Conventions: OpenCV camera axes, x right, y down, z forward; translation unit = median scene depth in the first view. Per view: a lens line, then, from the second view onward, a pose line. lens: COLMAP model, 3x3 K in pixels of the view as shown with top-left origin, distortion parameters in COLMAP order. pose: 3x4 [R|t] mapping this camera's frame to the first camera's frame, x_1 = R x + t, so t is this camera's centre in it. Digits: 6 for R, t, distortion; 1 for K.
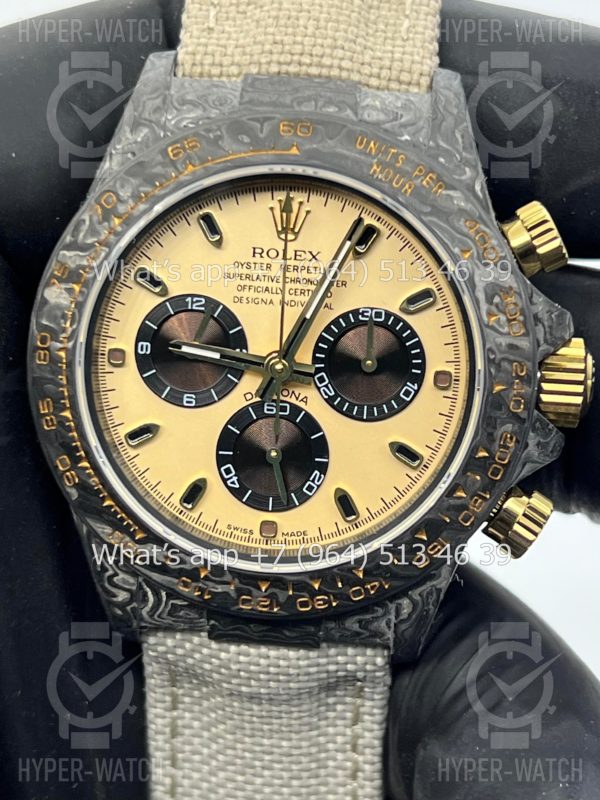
lens RADIAL K [[1884.6, 0, 295.9], [0, 1884.6, 396.8], [0, 0, 1]] dist [0.273703, 0.000000]
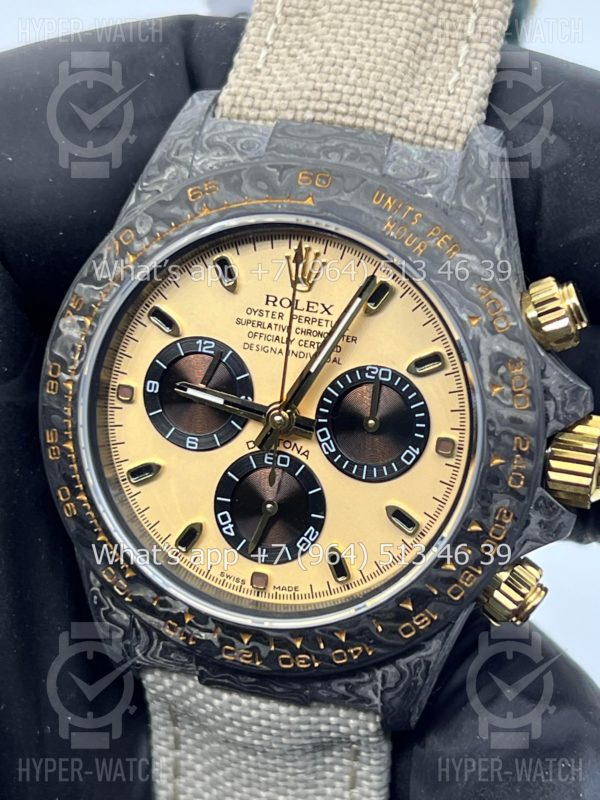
lens RADIAL K [[1884.6, 0, 296.9], [0, 1884.6, 405.0], [0, 0, 1]] dist [0.273703, 0.000000]
pose [[0.980930, 0.090052, -0.172241, 0.167084], [-0.089525, 0.995926, 0.010845, -0.033907], [0.172516, 0.004782, 0.984995, 0.032427]]
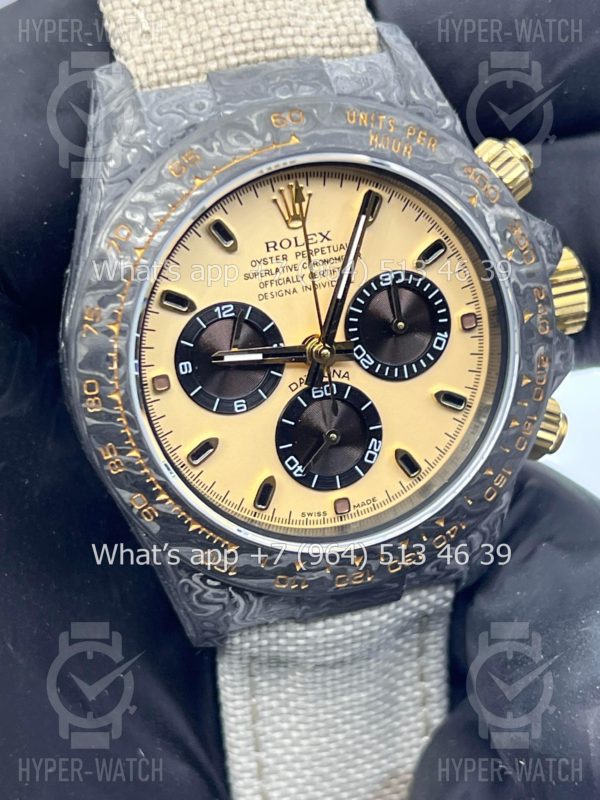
lens RADIAL K [[1884.6, 0, 293.7], [0, 1884.6, 398.3], [0, 0, 1]] dist [0.273703, 0.000000]
pose [[0.926454, -0.268114, 0.264192, -0.294801], [0.243139, 0.962069, 0.123722, -0.119645], [-0.287342, -0.050387, 0.956502, 0.033081]]
